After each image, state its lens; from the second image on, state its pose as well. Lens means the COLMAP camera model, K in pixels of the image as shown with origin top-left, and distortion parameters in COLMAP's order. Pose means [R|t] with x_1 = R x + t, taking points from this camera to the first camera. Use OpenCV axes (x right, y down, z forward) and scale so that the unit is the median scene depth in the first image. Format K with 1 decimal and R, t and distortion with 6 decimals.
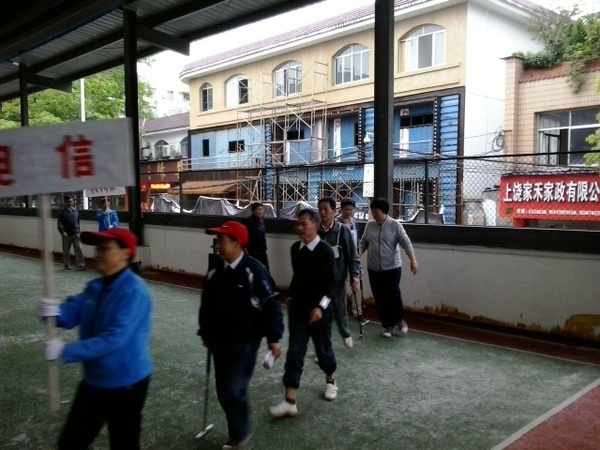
lens RADIAL K [[580.8, 0, 305.5], [0, 580.8, 232.4], [0, 0, 1]] dist [0.057993, -0.160572]
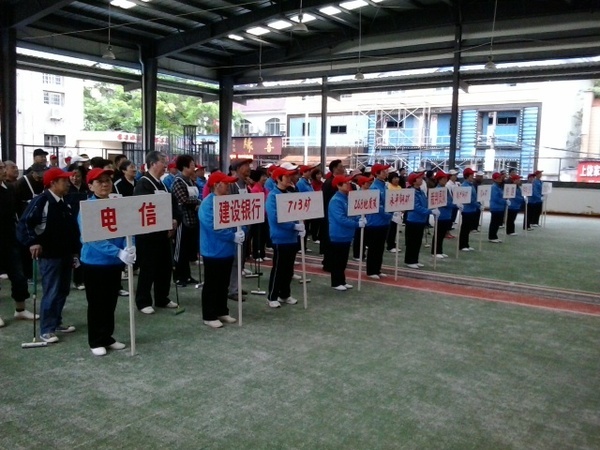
lens RADIAL K [[577.2, 0, 303.6], [0, 577.2, 254.6], [0, 0, 1]] dist [0.061071, -0.165988]
pose [[0.985417, -0.001327, 0.170150, -0.575870], [-0.013848, 0.996027, 0.087966, 0.029623], [-0.169591, -0.089039, 0.981484, -0.426483]]
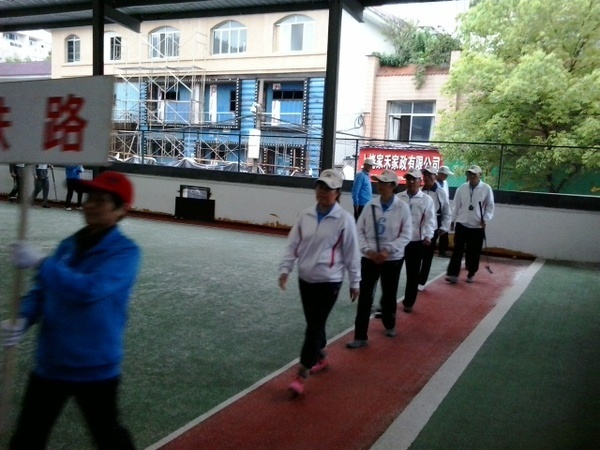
lens RADIAL K [[580.8, 0, 305.5], [0, 580.8, 232.4], [0, 0, 1]] dist [0.057993, -0.160572]
pose [[0.950808, 0.017303, 0.309298, -0.135748], [-0.038575, 0.997281, 0.062792, 0.010834], [-0.307370, -0.071635, 0.948890, -0.155253]]
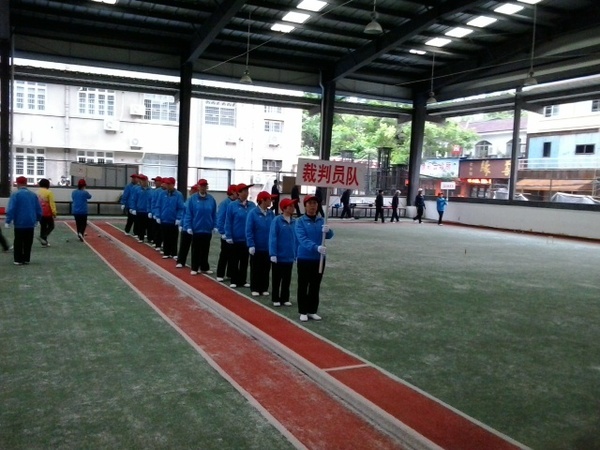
lens RADIAL K [[572.9, 0, 301.0], [0, 572.9, 256.8], [0, 0, 1]] dist [0.059361, -0.140062]
pose [[0.943265, 0.075656, -0.323306, -0.354682], [-0.056839, 0.996115, 0.067268, 0.020674], [0.327139, -0.045075, 0.943901, -0.325851]]
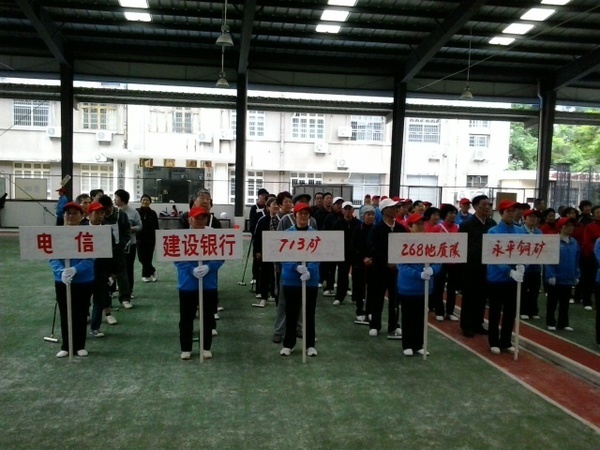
lens RADIAL K [[577.2, 0, 303.6], [0, 577.2, 254.6], [0, 0, 1]] dist [0.061071, -0.165988]
pose [[0.799927, 0.078445, -0.594948, -0.394709], [-0.059409, 0.996901, 0.051565, 0.022237], [0.597150, -0.005903, 0.802108, -0.354900]]
